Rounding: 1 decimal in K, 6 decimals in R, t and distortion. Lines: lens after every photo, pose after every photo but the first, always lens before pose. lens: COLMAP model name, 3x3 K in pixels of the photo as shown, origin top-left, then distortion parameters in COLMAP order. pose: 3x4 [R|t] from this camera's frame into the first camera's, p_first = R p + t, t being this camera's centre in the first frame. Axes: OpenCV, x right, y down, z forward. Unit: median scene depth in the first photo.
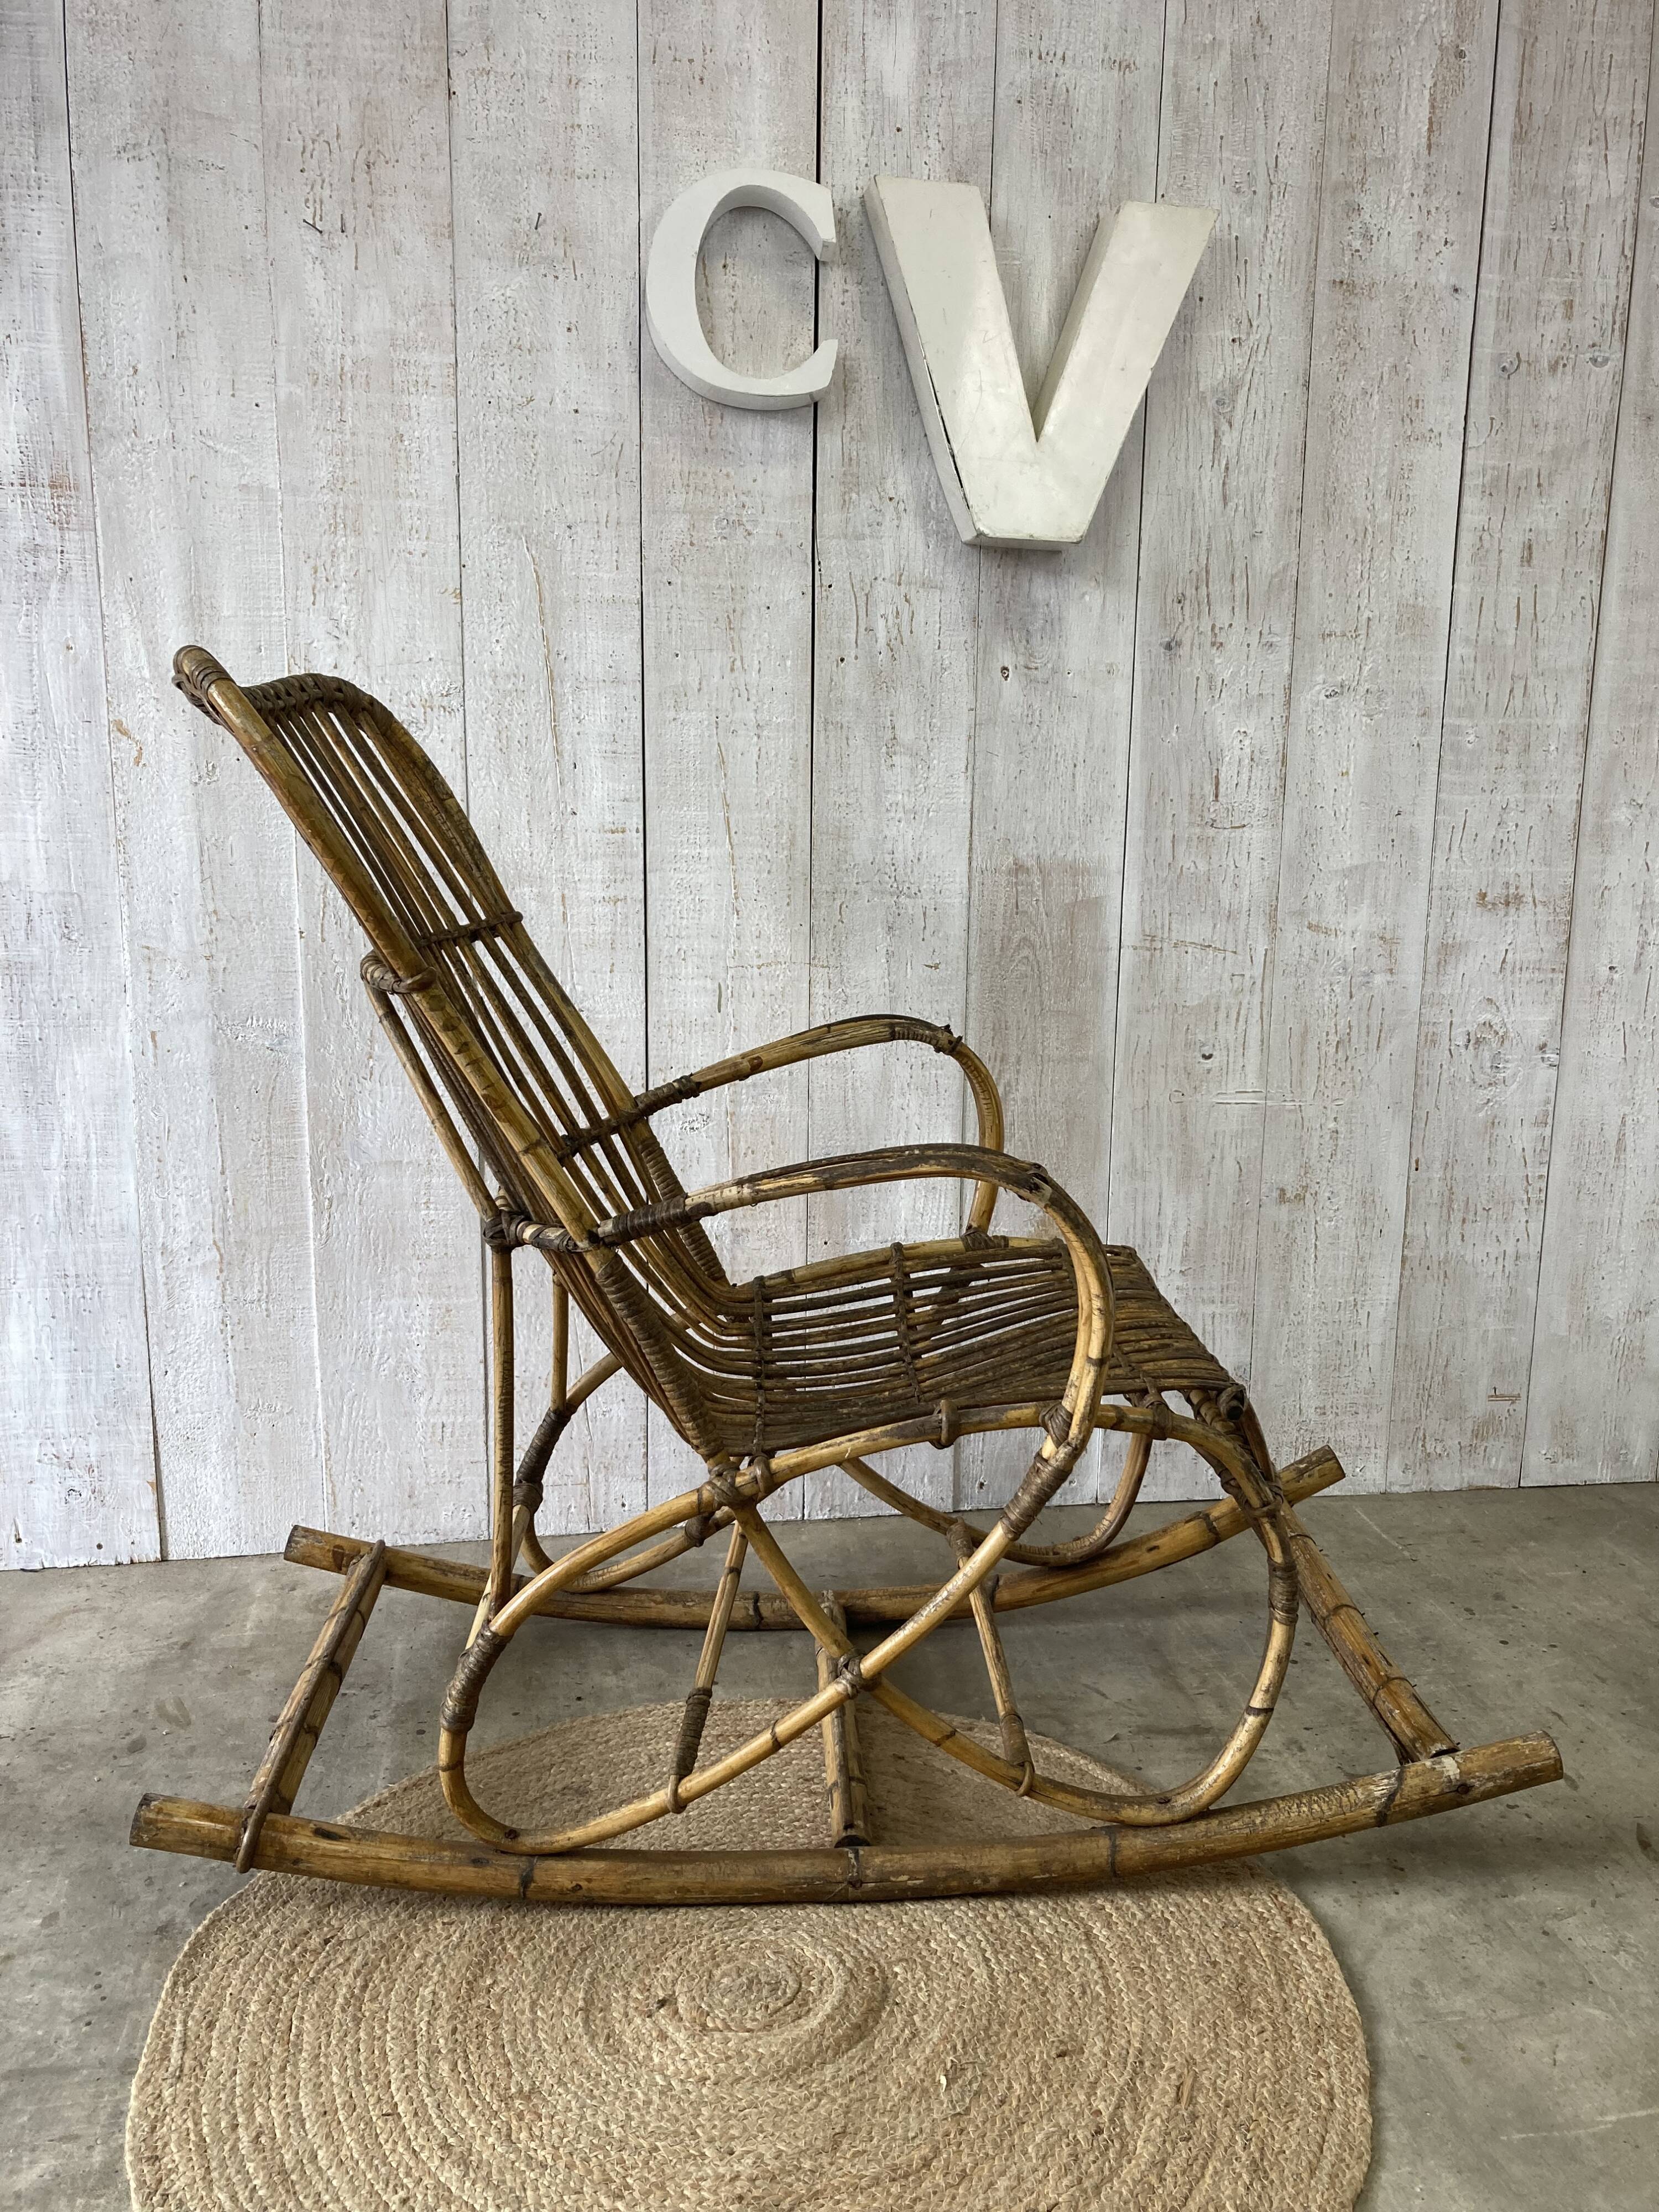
lens RADIAL K [[1831.4, 0, 851.4], [0, 1831.4, 1117.5], [0, 0, 1]] dist [0.032252, -0.020582]
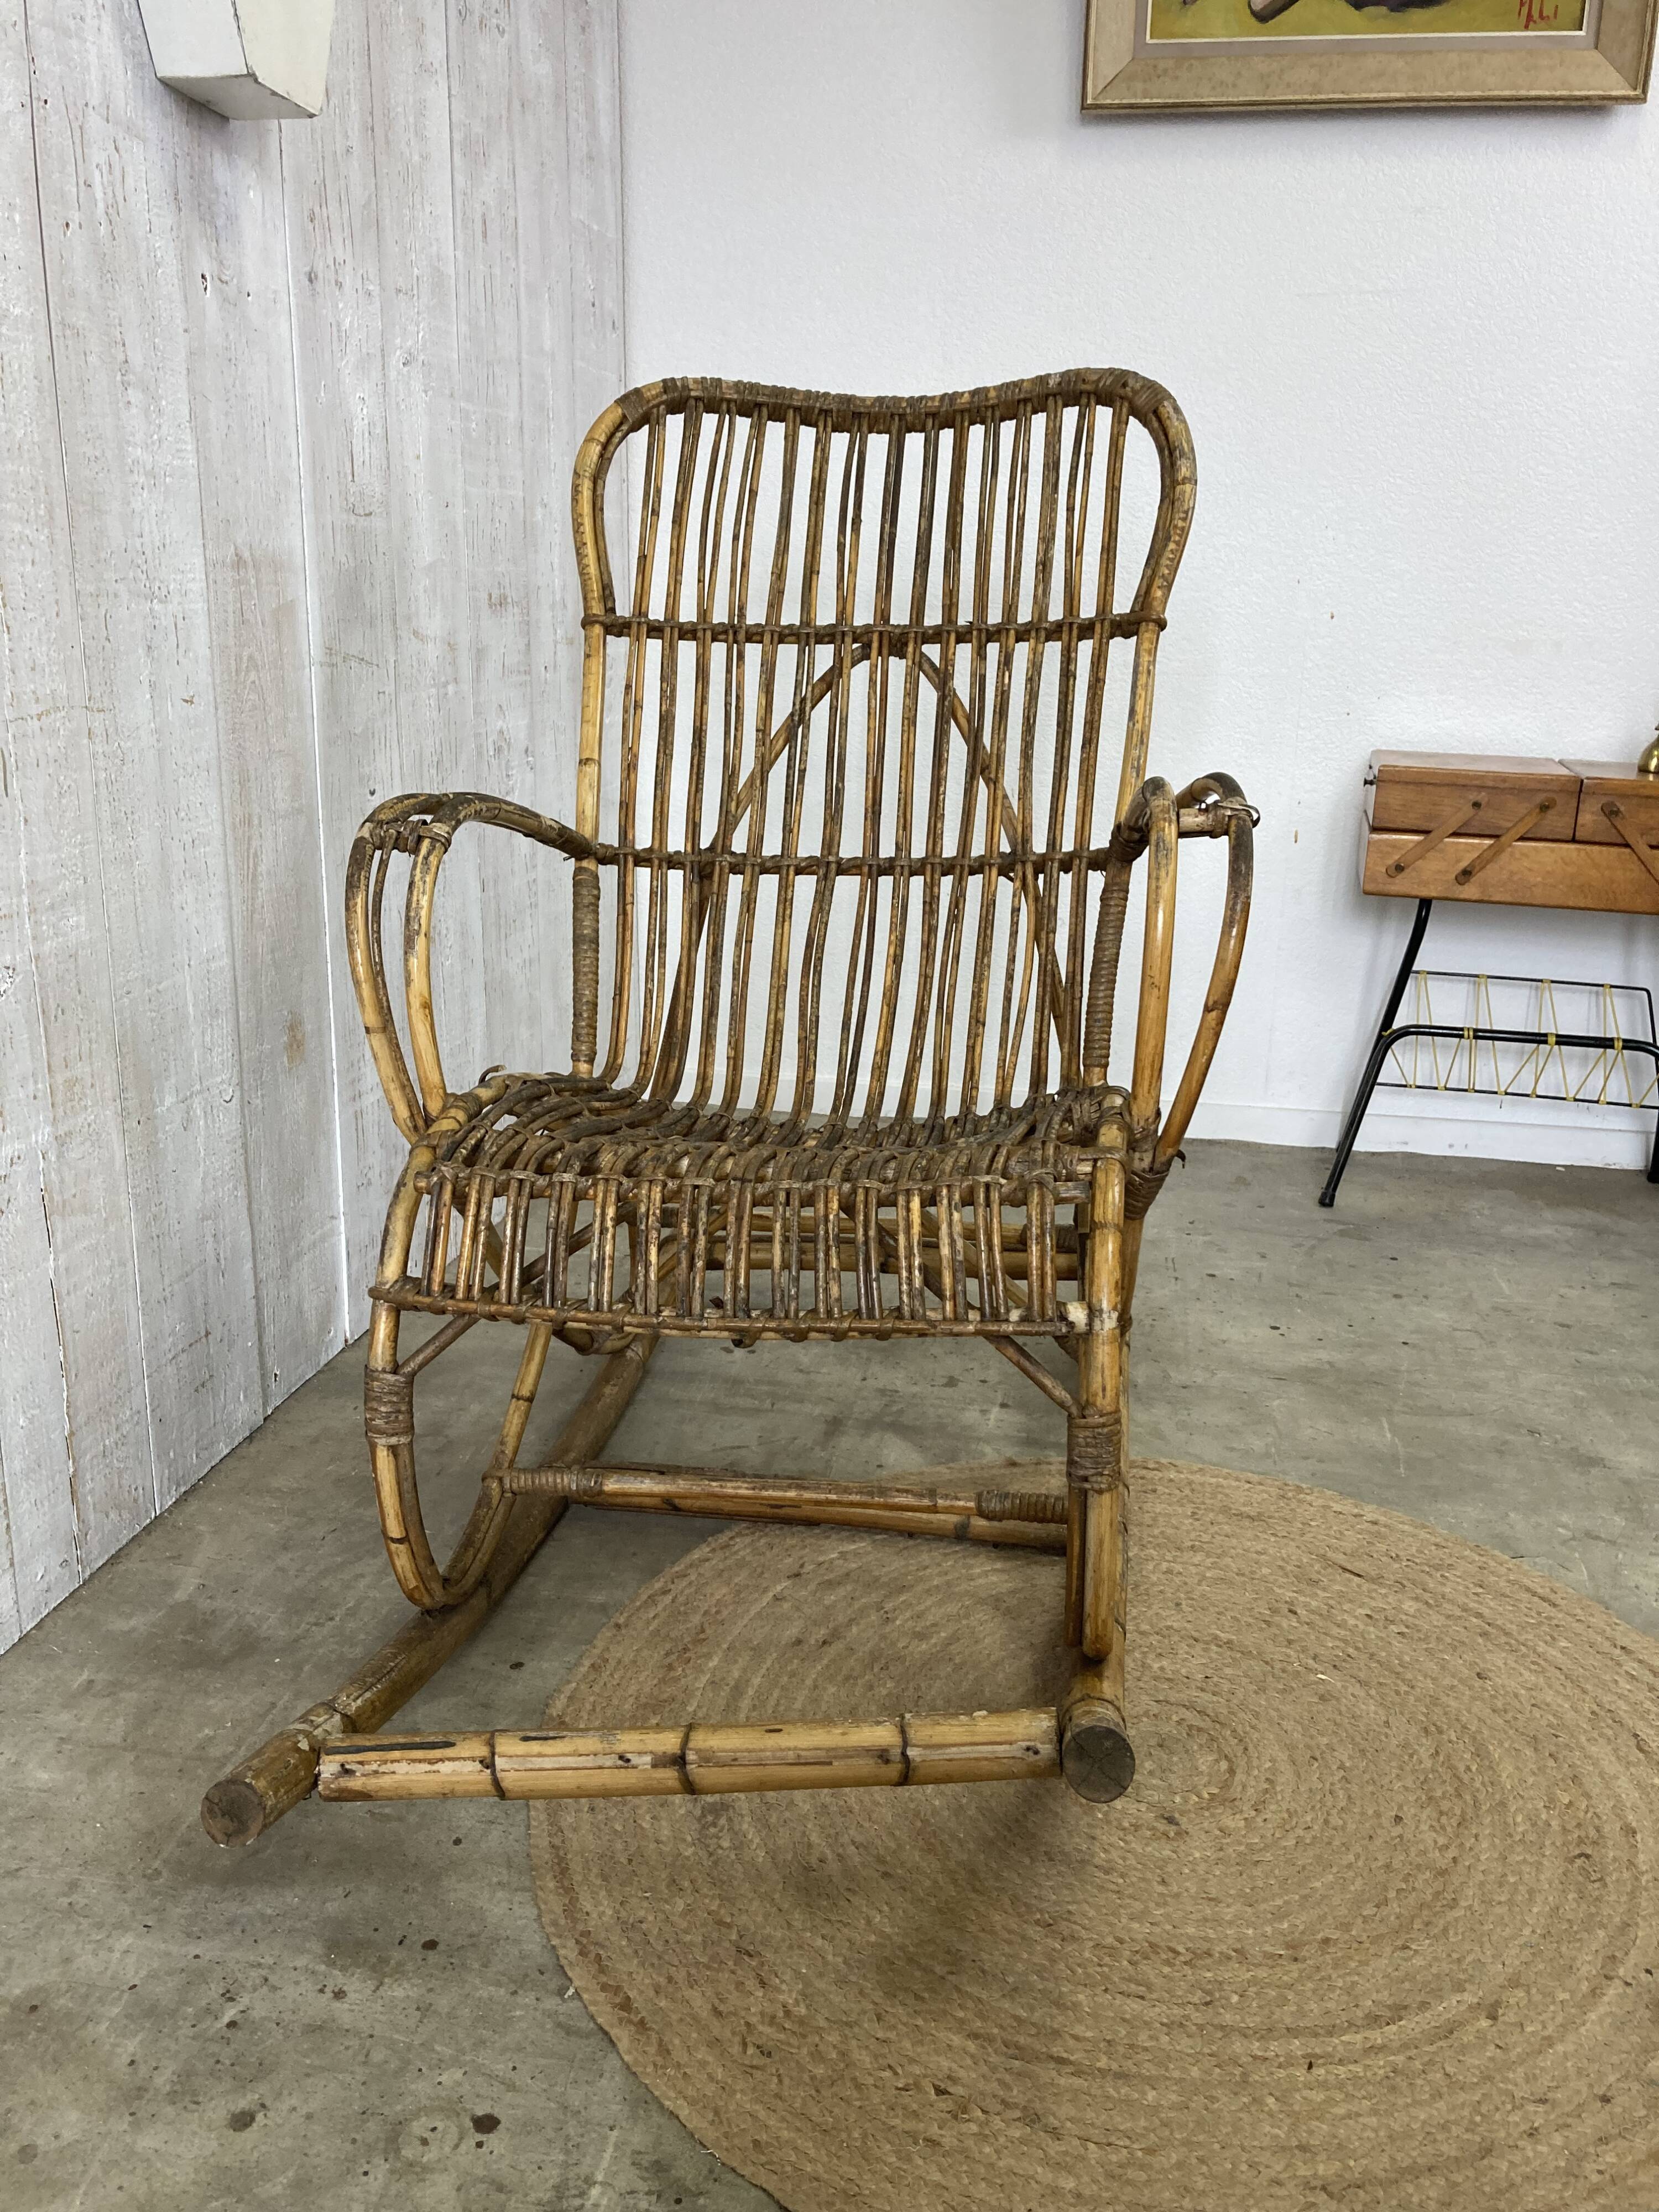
lens RADIAL K [[1831.4, 0, 831.7], [0, 1831.4, 1089.7], [0, 0, 1]] dist [0.032252, -0.020582]
pose [[0.353621, -0.258330, 0.899009, -0.576594], [0.170099, 0.962842, 0.209764, -0.046453], [-0.919793, 0.078743, 0.384423, 0.523978]]
